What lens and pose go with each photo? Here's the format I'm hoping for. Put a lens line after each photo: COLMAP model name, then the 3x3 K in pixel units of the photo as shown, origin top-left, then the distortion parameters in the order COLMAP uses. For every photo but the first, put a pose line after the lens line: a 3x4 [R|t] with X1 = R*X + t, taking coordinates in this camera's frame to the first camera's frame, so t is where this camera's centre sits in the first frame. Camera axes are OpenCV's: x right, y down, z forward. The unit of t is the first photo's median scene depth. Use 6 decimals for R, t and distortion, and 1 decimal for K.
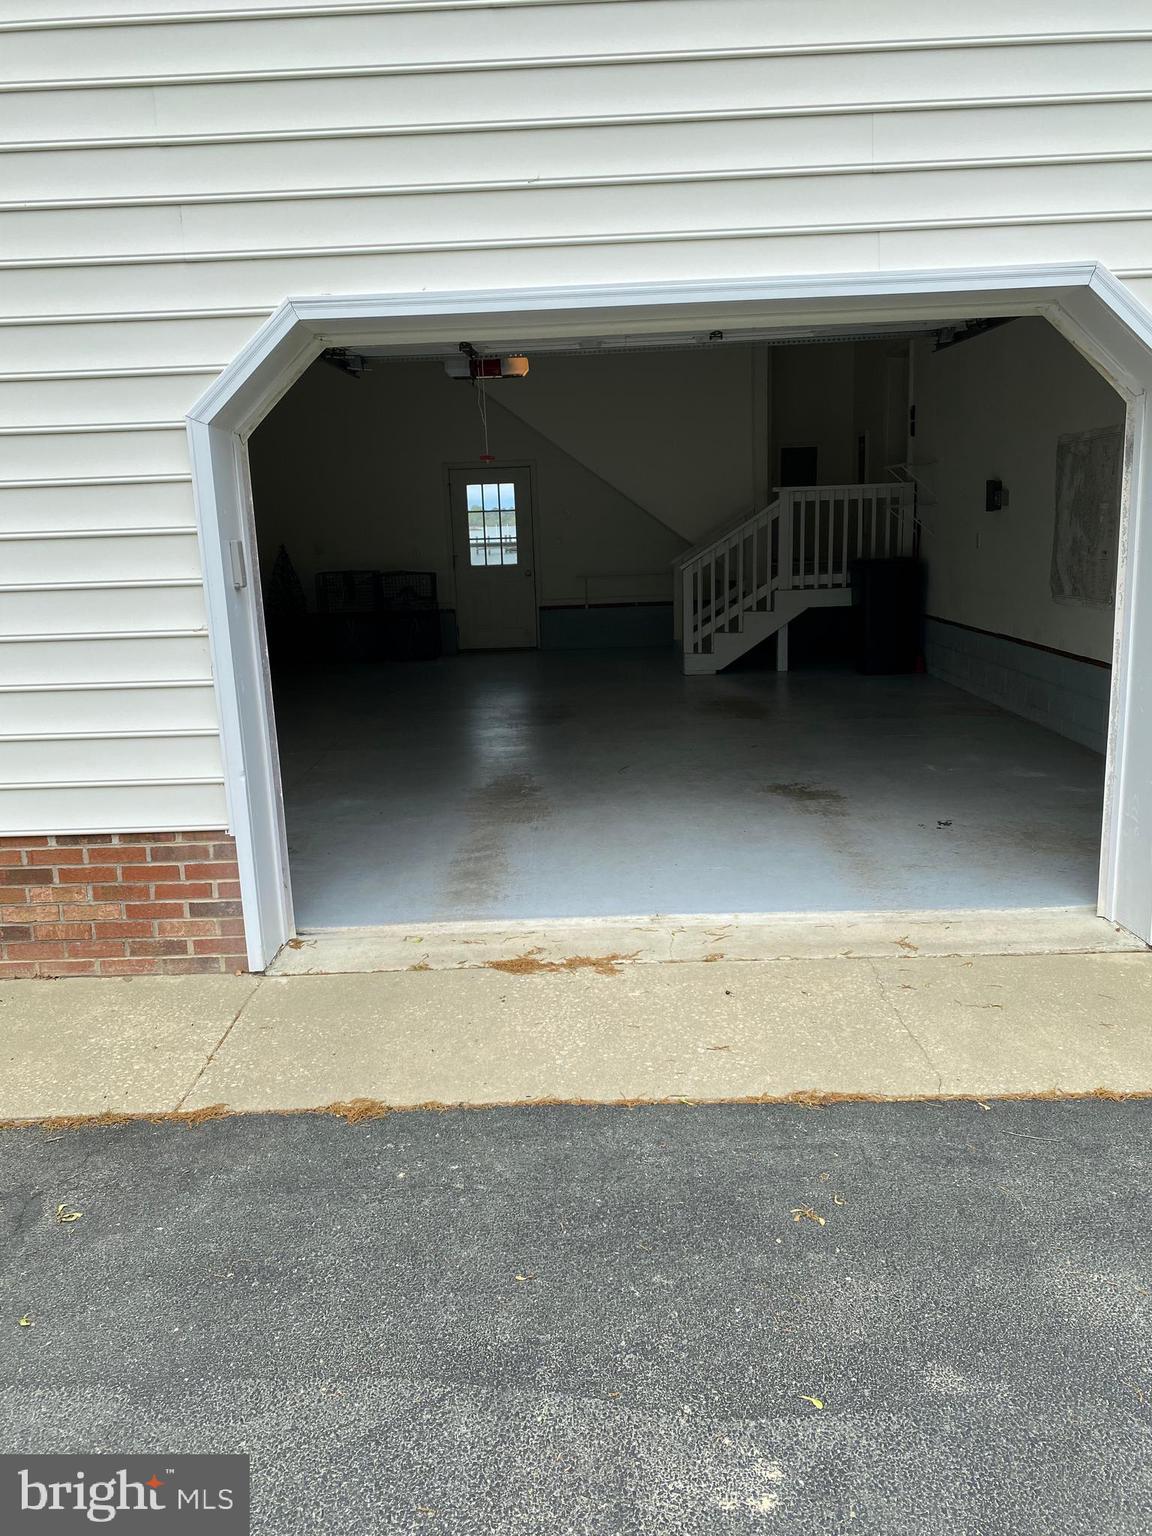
lens RADIAL K [[1162.3, 0, 577.8], [0, 1162.3, 771.0], [0, 0, 1]] dist [0.009407, -0.008392]
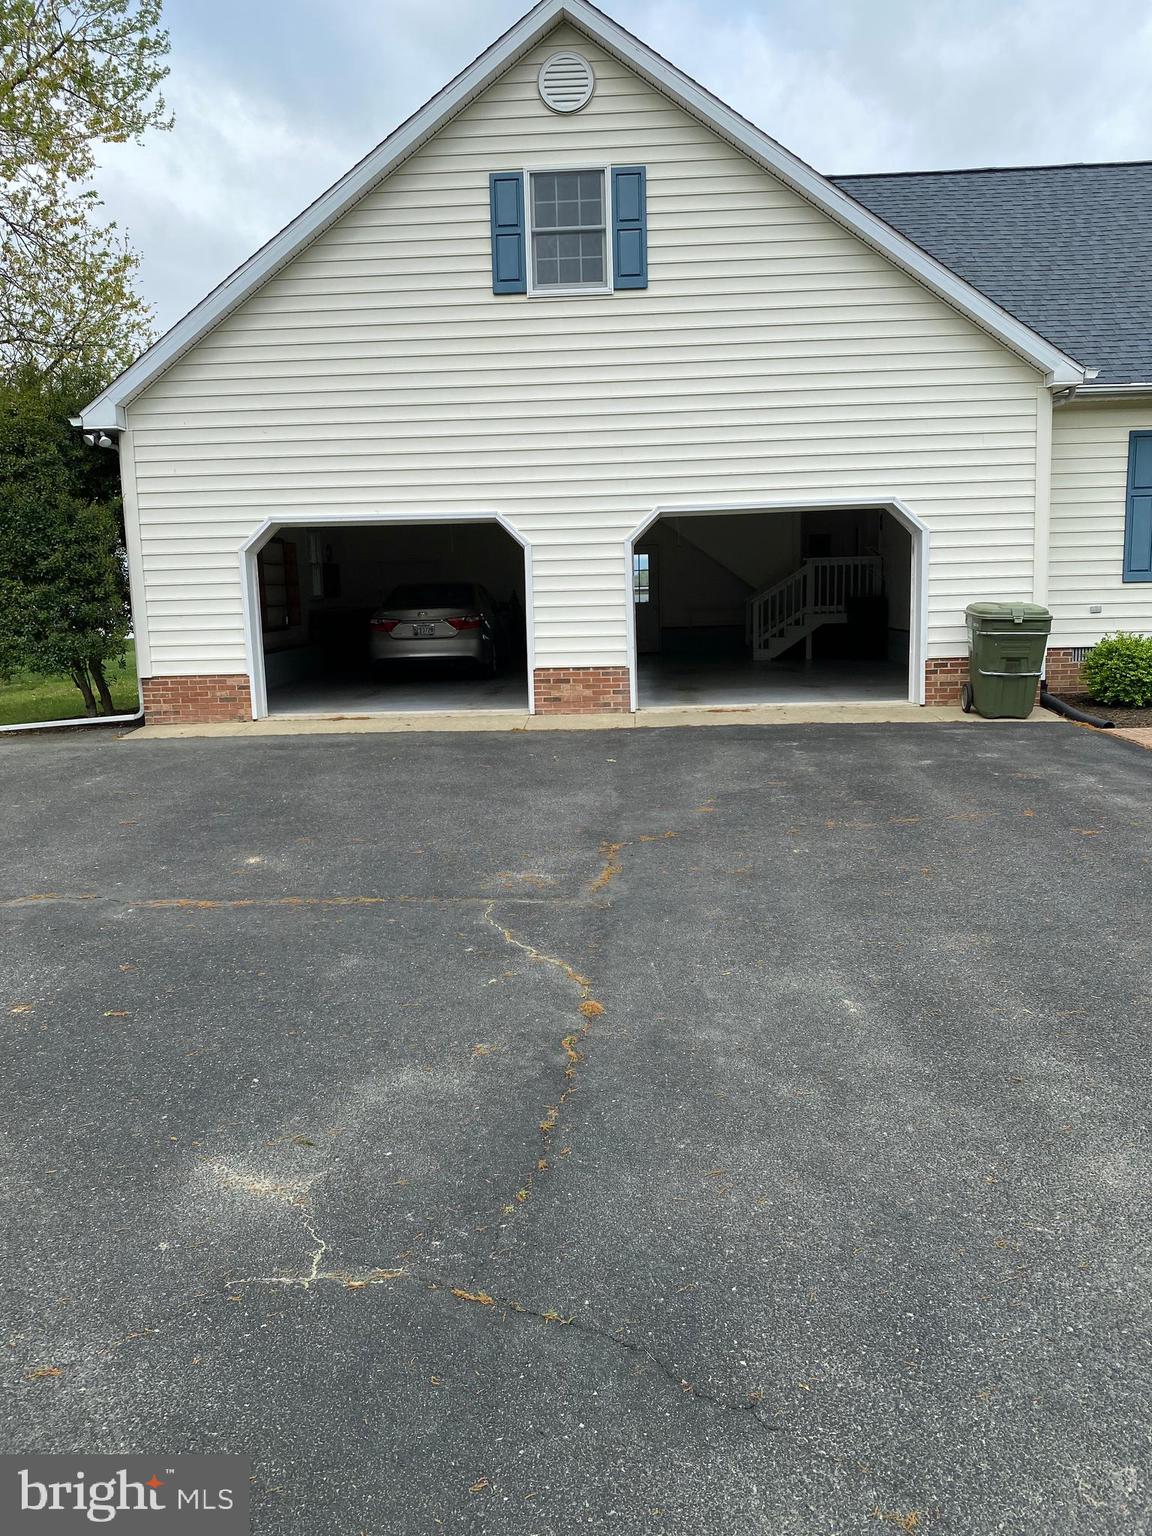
lens RADIAL K [[1162.3, 0, 574.0], [0, 1162.3, 765.7], [0, 0, 1]] dist [0.009407, -0.008392]
pose [[0.999334, 0.012559, -0.034262, -0.123052], [-0.014486, 0.998293, -0.056572, 0.186438], [0.033493, 0.057031, 0.997810, -0.798850]]
